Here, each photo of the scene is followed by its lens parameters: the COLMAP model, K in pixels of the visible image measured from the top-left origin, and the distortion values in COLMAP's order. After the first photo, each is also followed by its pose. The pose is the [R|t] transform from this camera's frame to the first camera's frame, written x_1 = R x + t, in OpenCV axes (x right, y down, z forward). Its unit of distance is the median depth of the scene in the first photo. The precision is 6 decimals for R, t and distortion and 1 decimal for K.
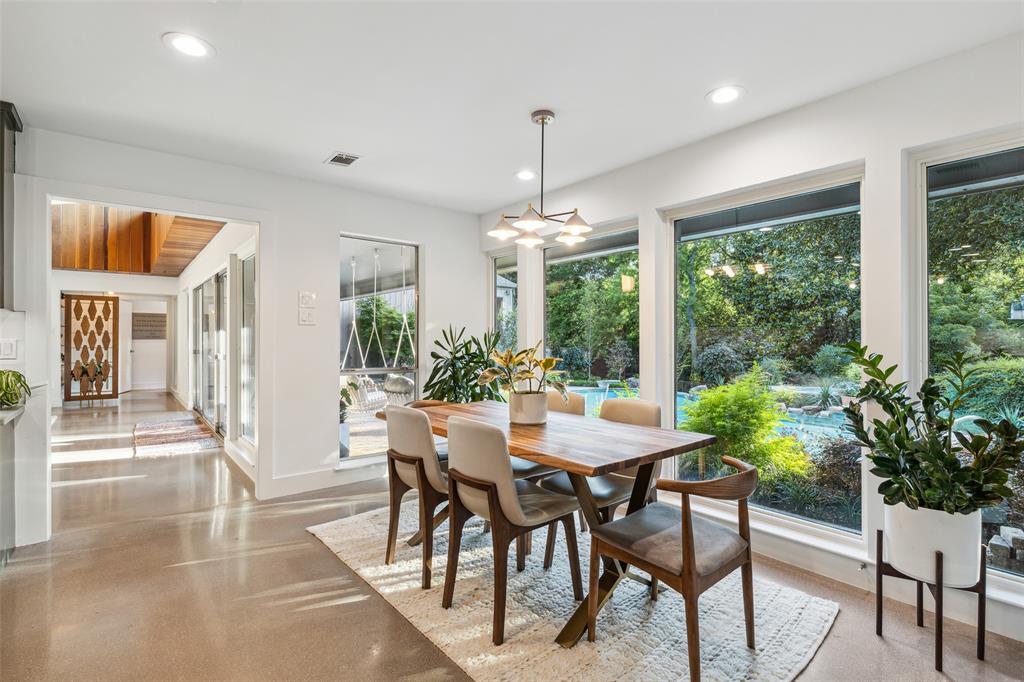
lens RADIAL K [[467.9, 0, 517.4], [0, 467.9, 343.8], [0, 0, 1]] dist [0.004100, -0.000323]
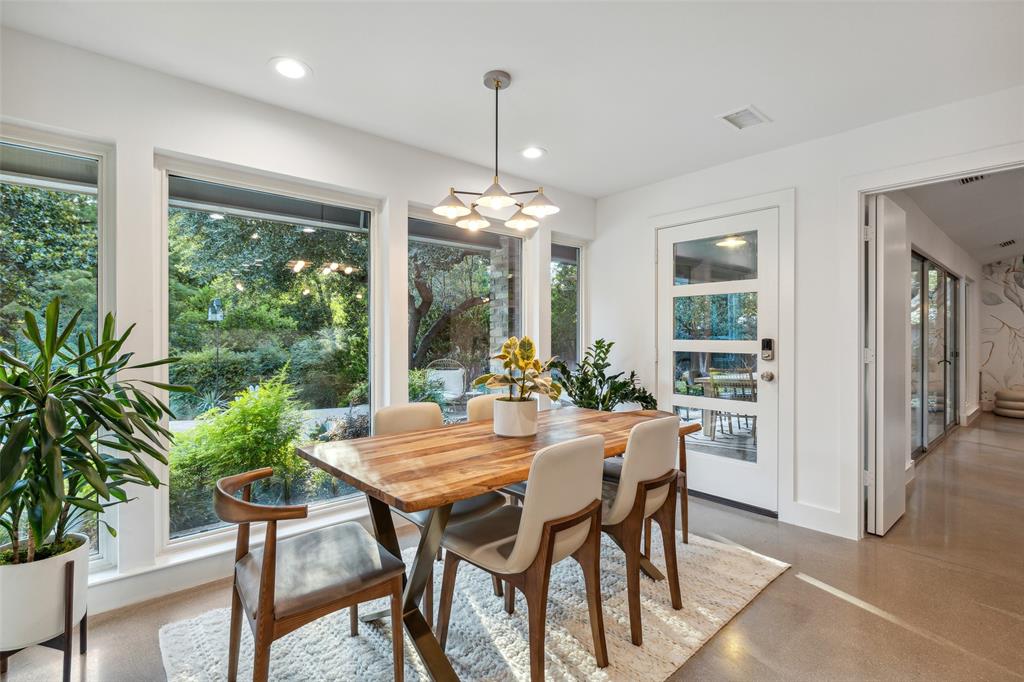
lens RADIAL K [[467.9, 0, 517.4], [0, 467.9, 343.8], [0, 0, 1]] dist [0.004100, -0.000323]
pose [[-0.009139, -0.009455, 0.999914, -0.540159], [0.004183, 0.999946, 0.009493, -0.005608], [-0.999949, 0.004270, -0.009099, 0.642358]]
